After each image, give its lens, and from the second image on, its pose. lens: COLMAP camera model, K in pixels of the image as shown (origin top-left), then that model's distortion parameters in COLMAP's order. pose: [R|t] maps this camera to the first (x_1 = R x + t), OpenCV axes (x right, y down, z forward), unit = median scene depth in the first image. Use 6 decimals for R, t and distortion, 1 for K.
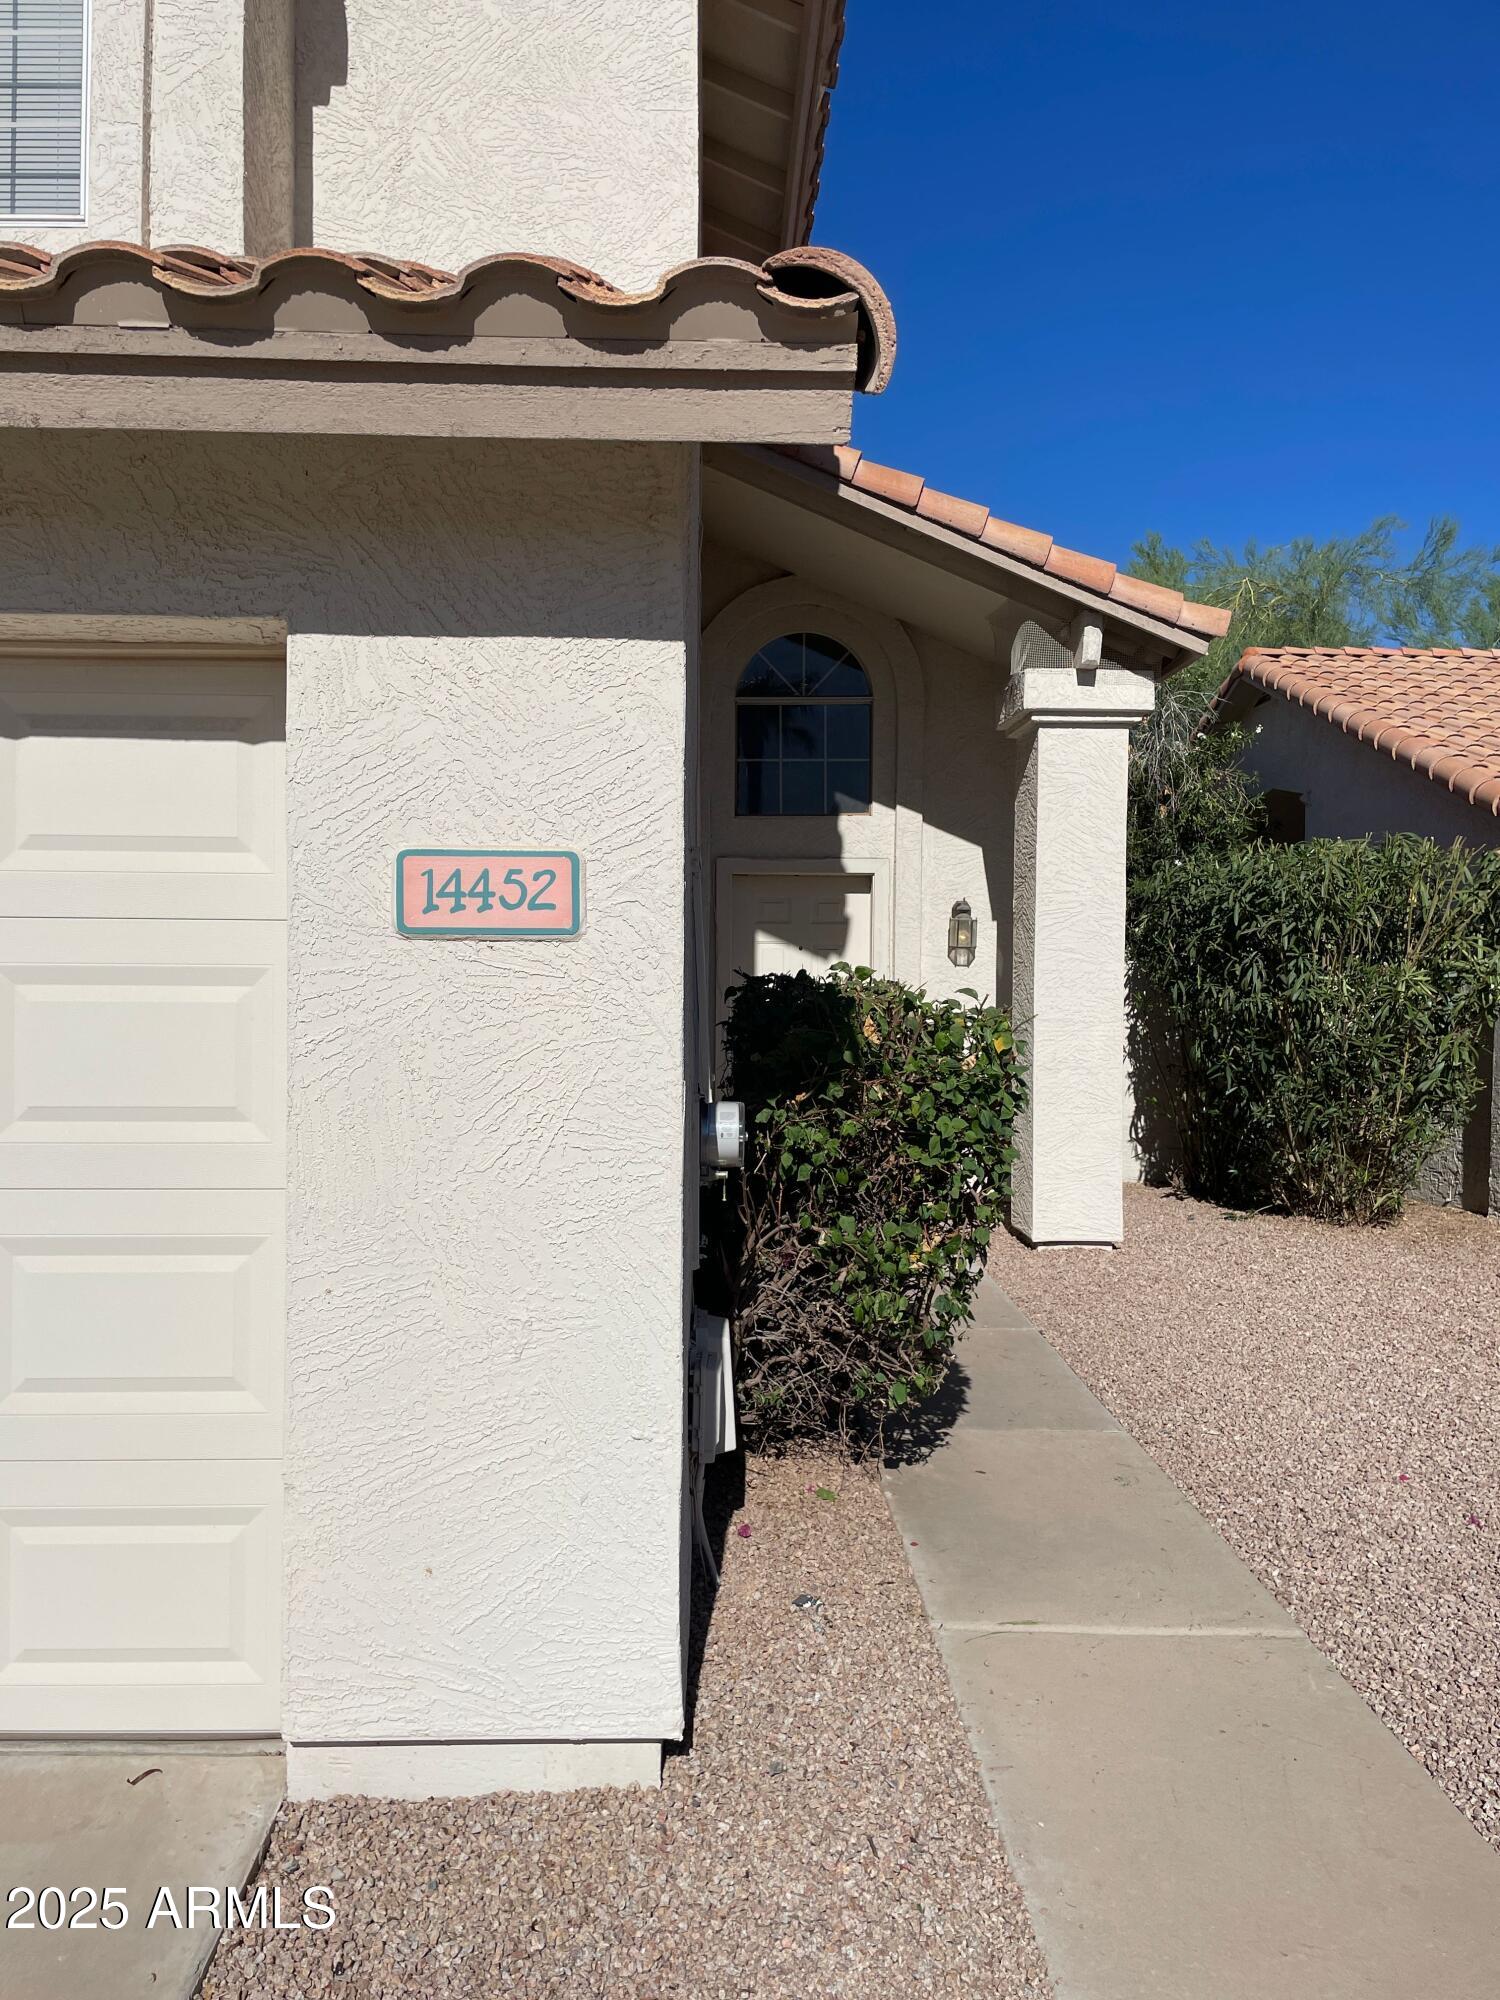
lens RADIAL K [[1514.0, 0, 731.1], [0, 1514.0, 994.8], [0, 0, 1]] dist [0.058436, -0.001204]
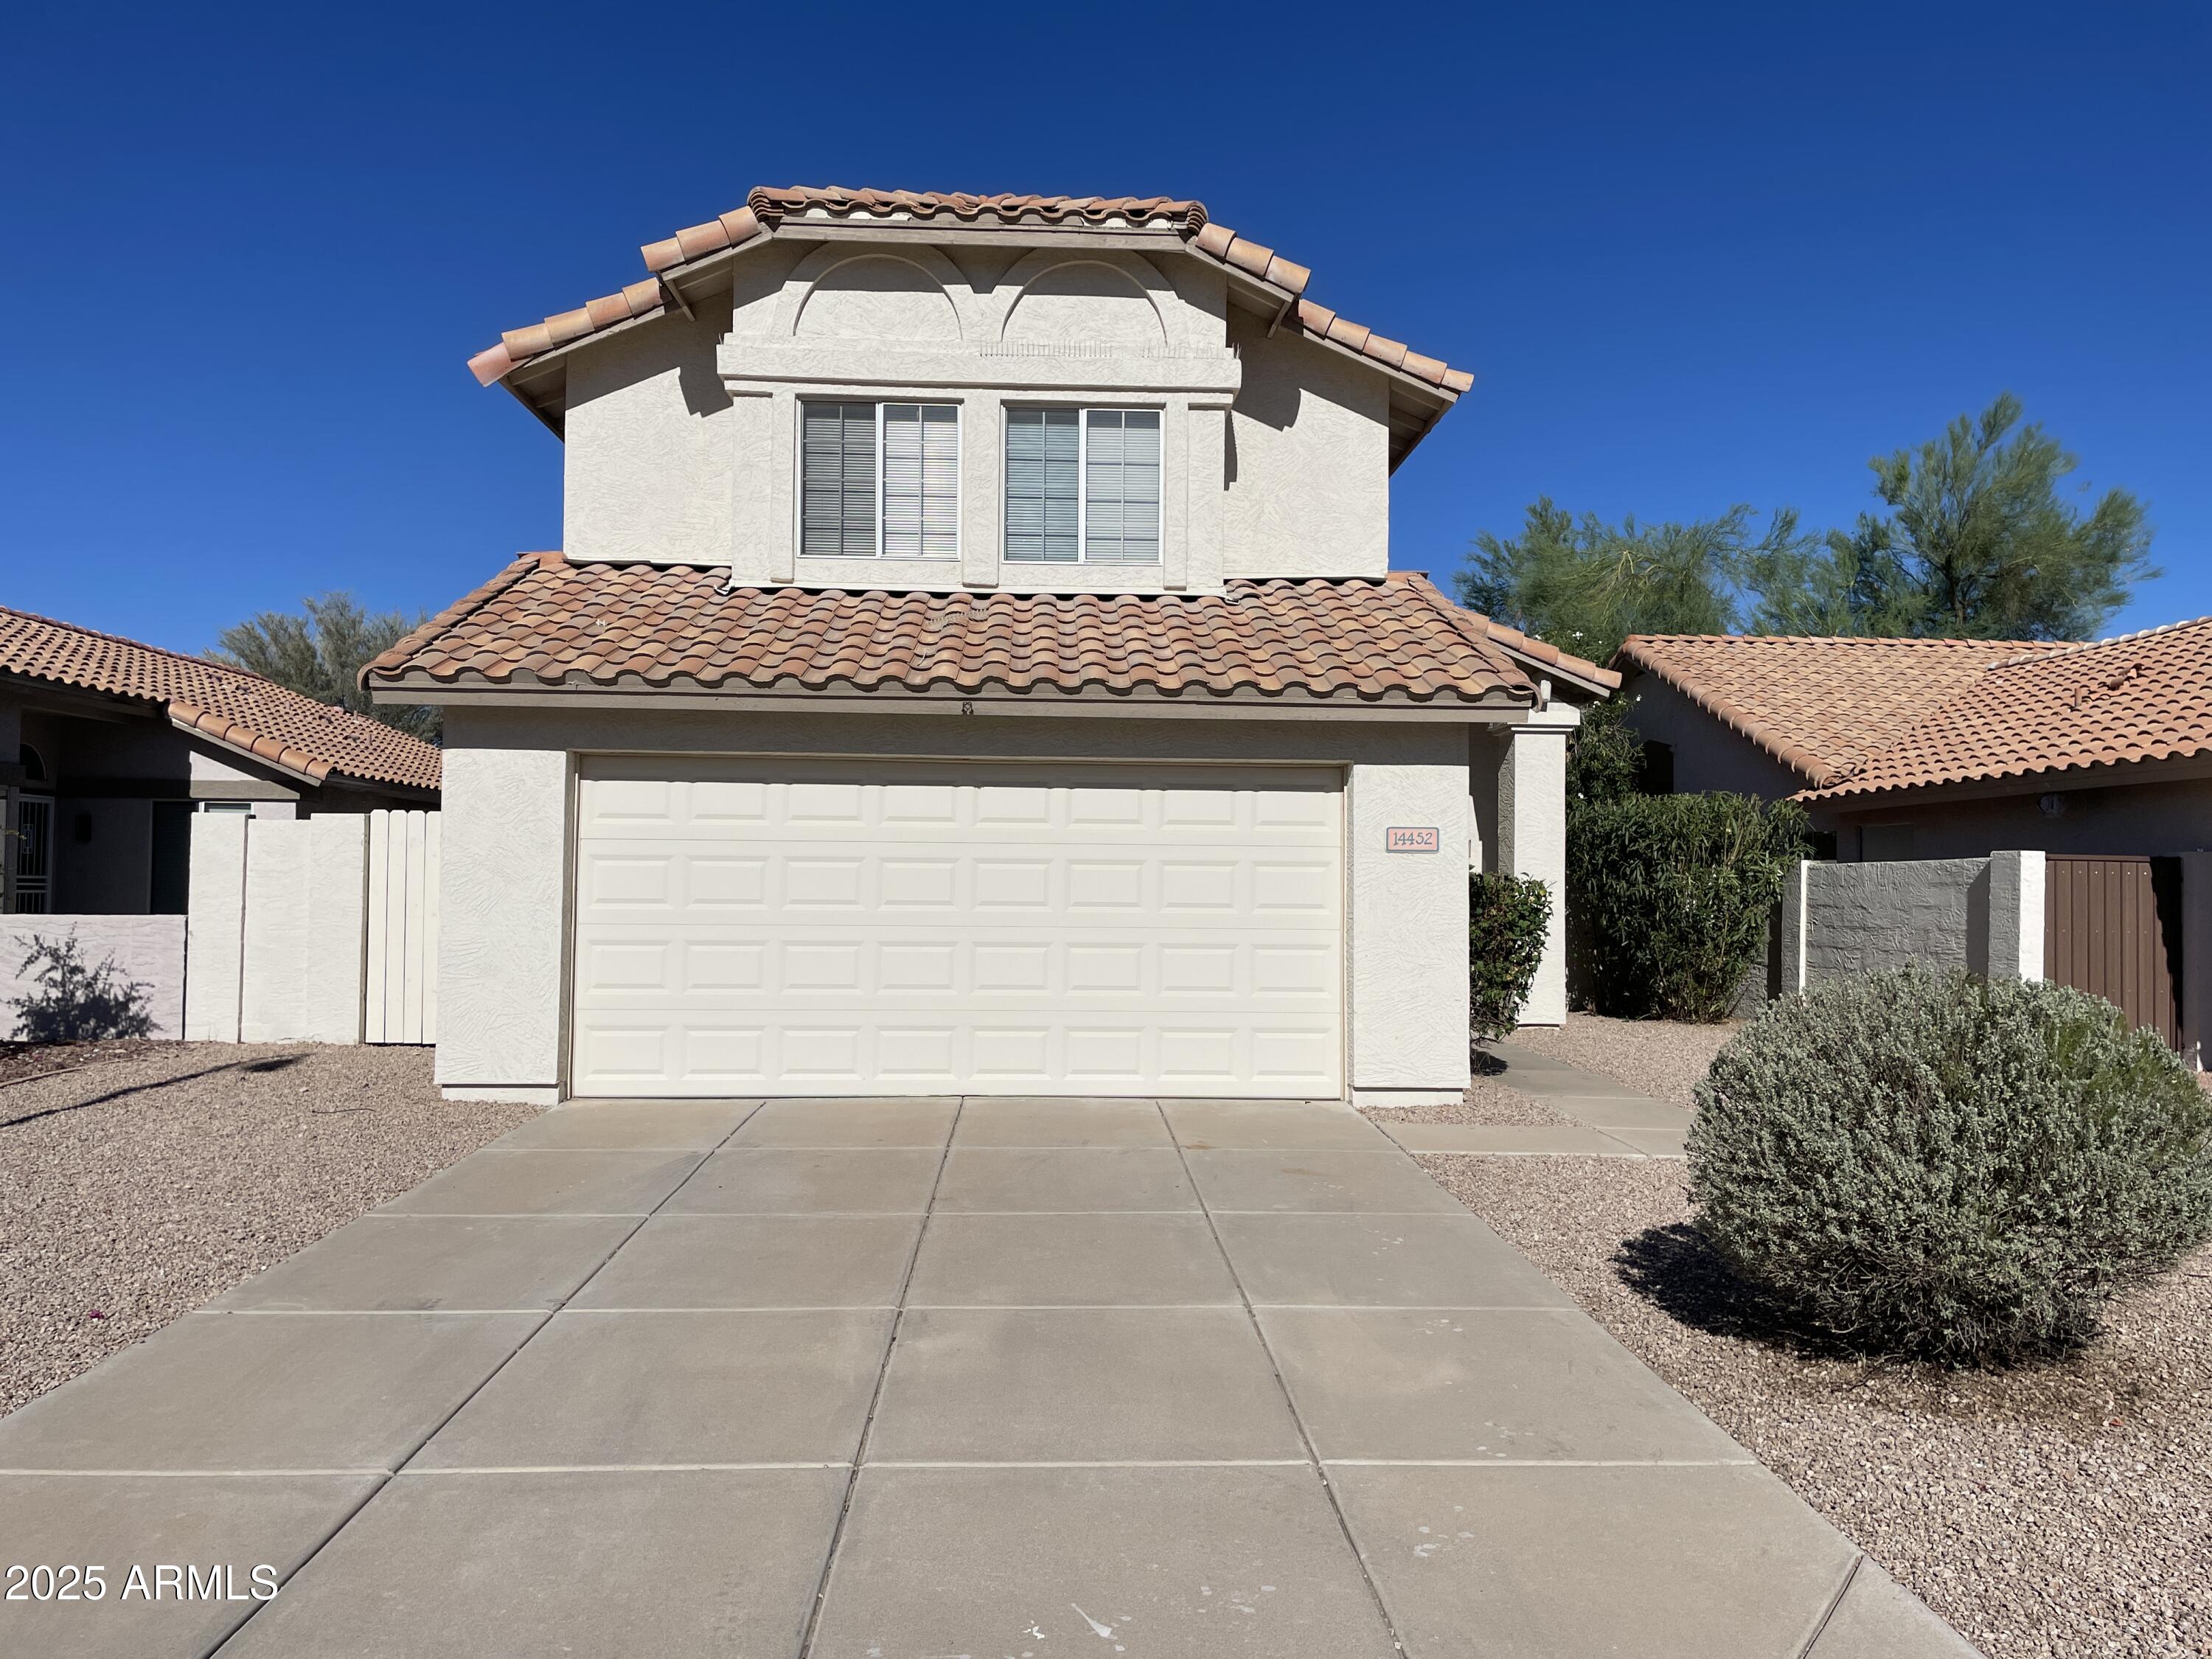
lens RADIAL K [[1686.8, 0, 1106.0], [0, 1686.8, 829.5], [0, 0, 1]] dist [0.108725, -0.132476]
pose [[0.999614, 0.003319, 0.027579, -0.303213], [-0.001988, 0.998838, -0.048152, 0.030231], [-0.027706, 0.048079, 0.998459, -0.885120]]
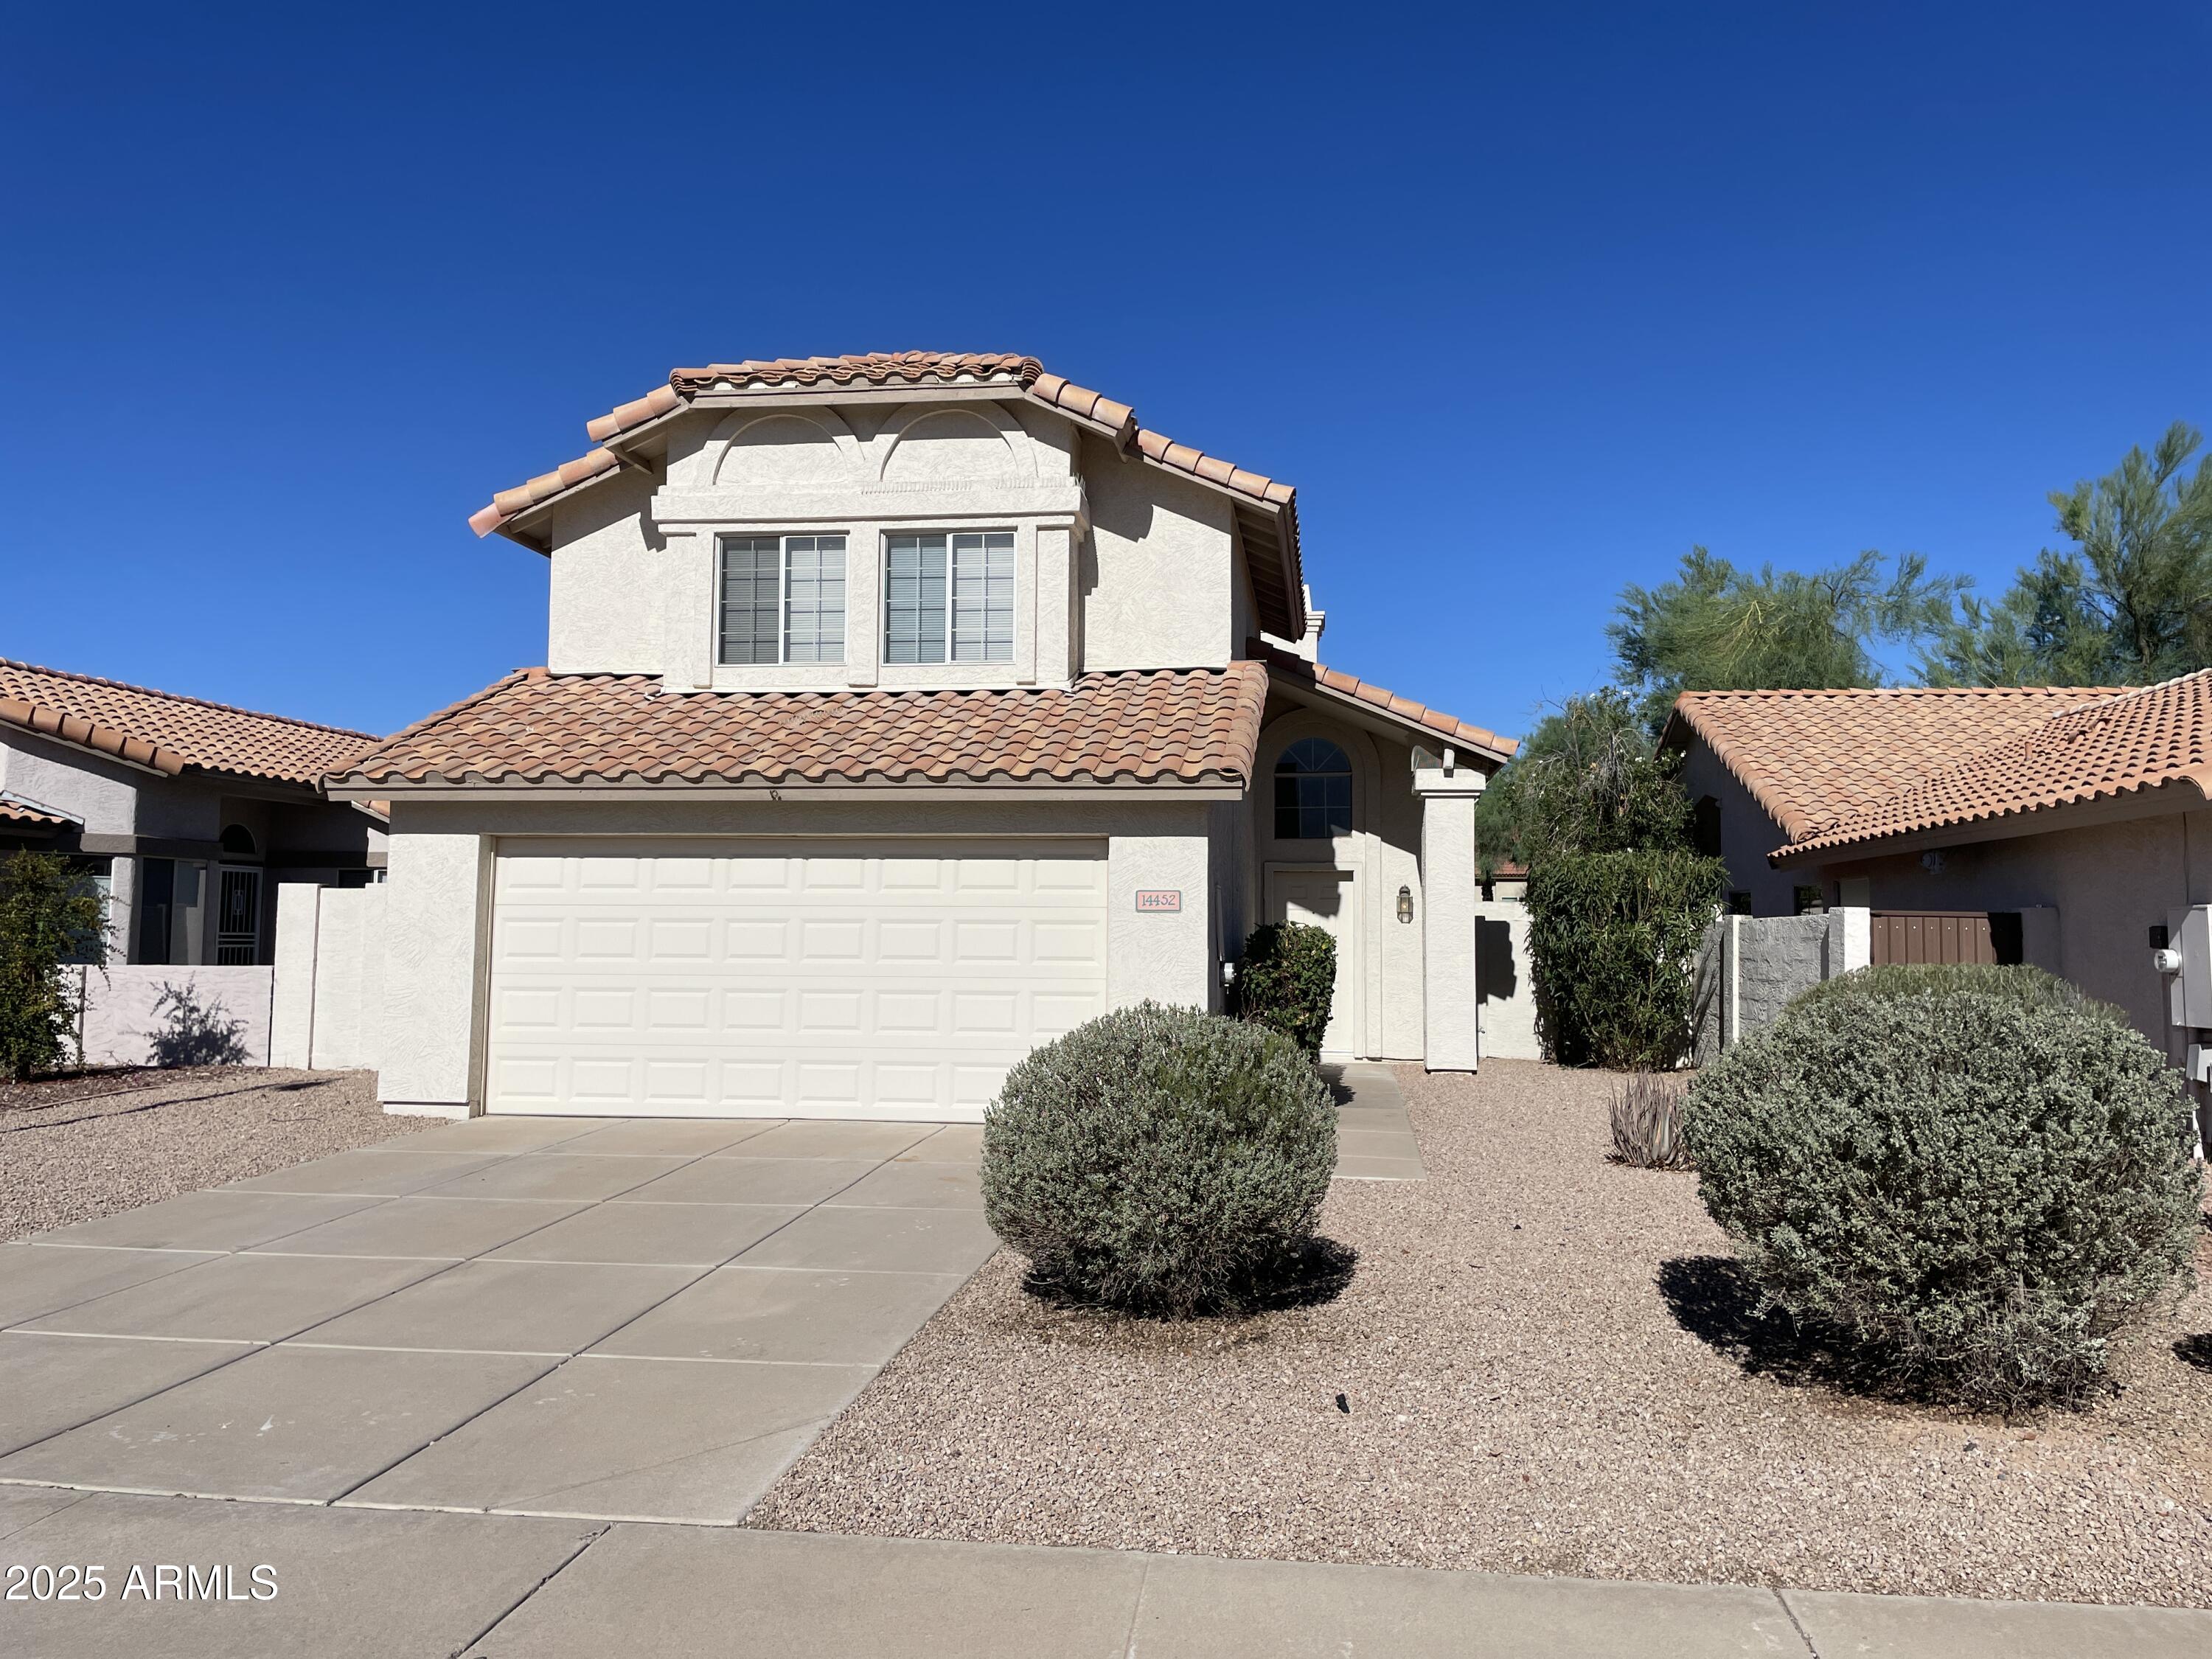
lens RADIAL K [[1684.0, 0, 1100.4], [0, 1684.0, 815.0], [0, 0, 1]] dist [0.117911, -0.138928]
pose [[0.987387, -0.009917, -0.158014, 0.123083], [-0.003683, 0.996328, -0.085541, 0.027425], [0.158282, 0.085044, 0.983725, -1.071642]]
